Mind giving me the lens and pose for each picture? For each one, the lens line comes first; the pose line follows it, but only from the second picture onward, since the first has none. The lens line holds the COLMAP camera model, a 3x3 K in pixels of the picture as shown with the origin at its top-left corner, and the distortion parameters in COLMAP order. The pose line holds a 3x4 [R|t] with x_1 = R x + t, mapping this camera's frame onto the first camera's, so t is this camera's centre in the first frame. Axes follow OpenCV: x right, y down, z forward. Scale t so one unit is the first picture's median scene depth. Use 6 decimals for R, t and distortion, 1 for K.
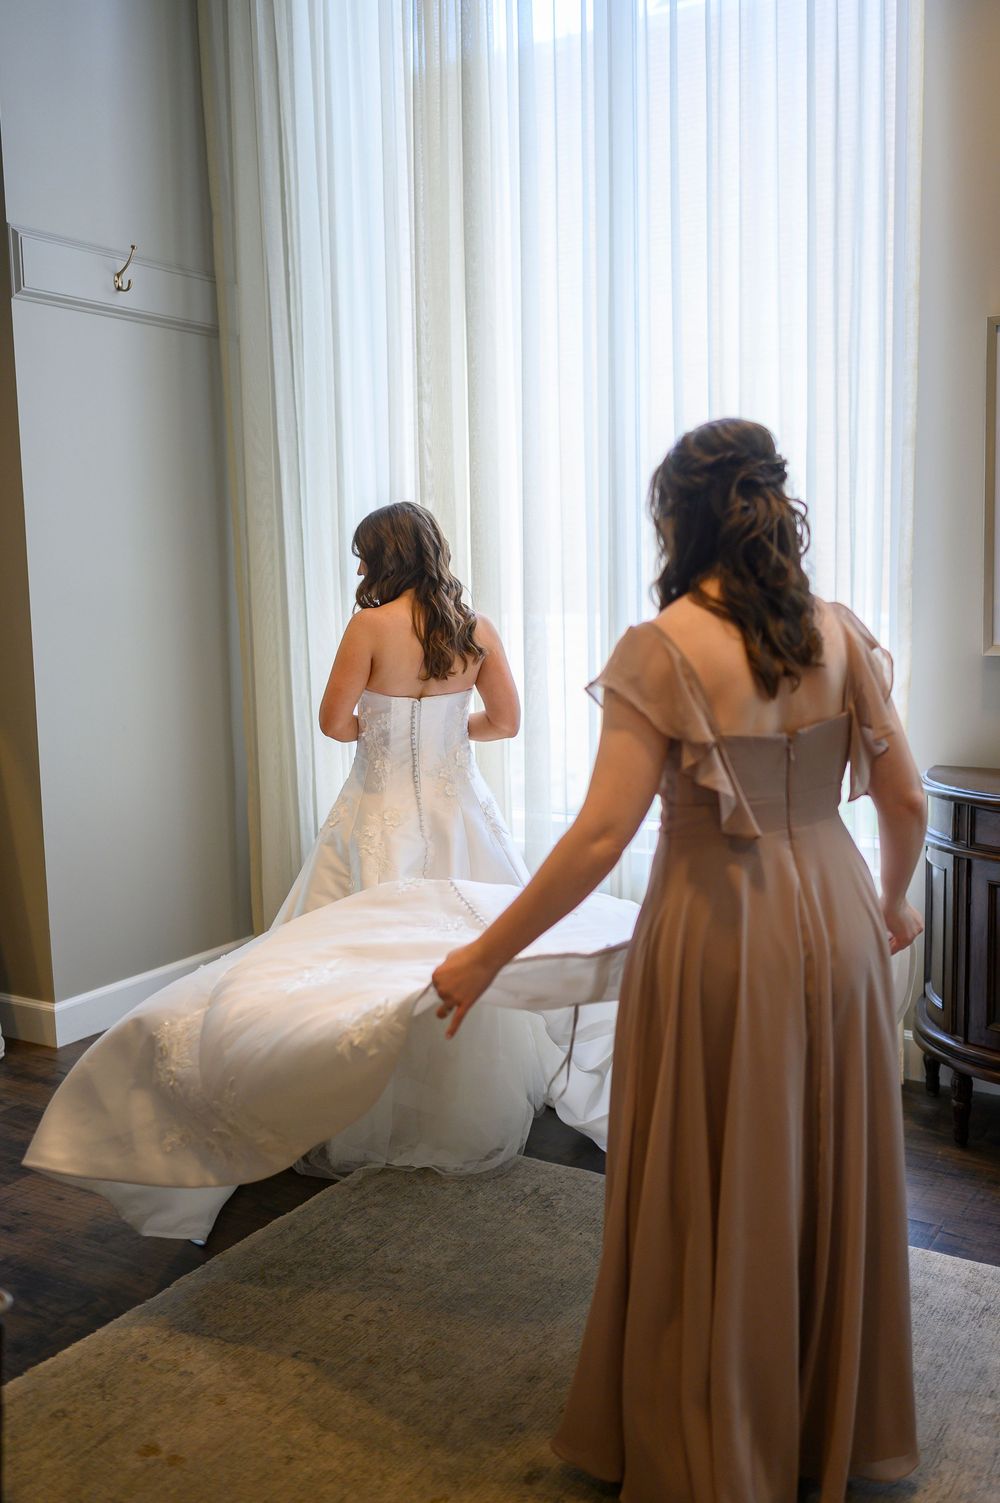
lens RADIAL K [[1462.7, 0, 495.6], [0, 1462.7, 746.1], [0, 0, 1]] dist [0.010776, 0.000000]
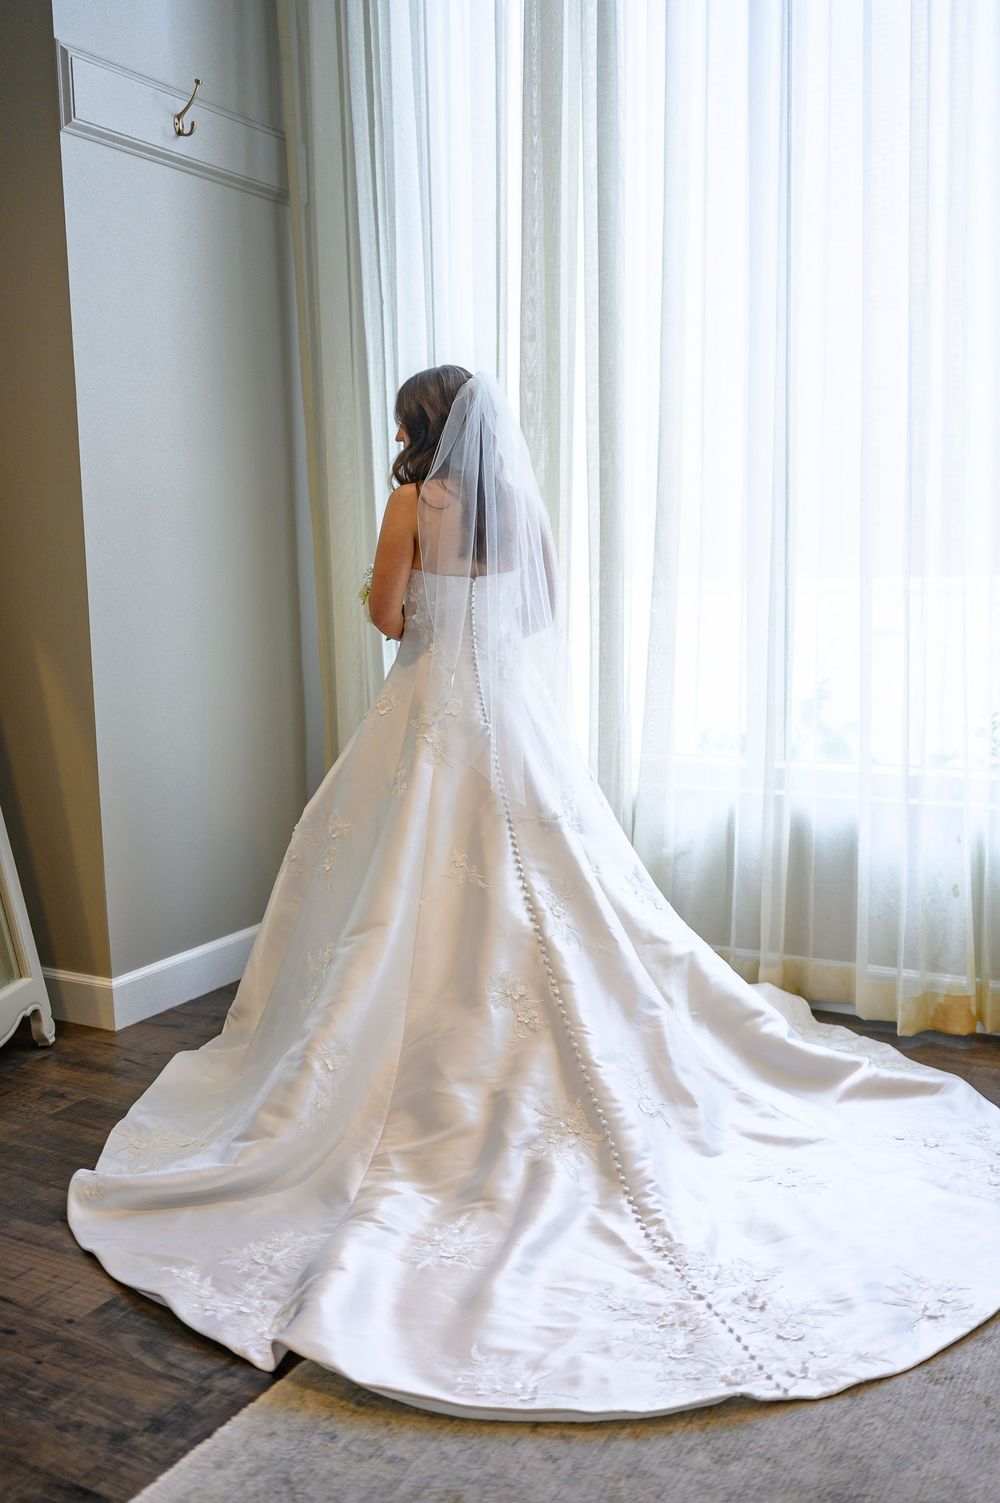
lens RADIAL K [[1462.7, 0, 495.7], [0, 1462.7, 742.0], [0, 0, 1]] dist [0.010776, 0.000000]
pose [[0.999333, -0.003309, 0.036367, -0.145883], [0.003006, 0.999960, 0.008394, 0.043997], [-0.036394, -0.008279, 0.999303, 0.199592]]
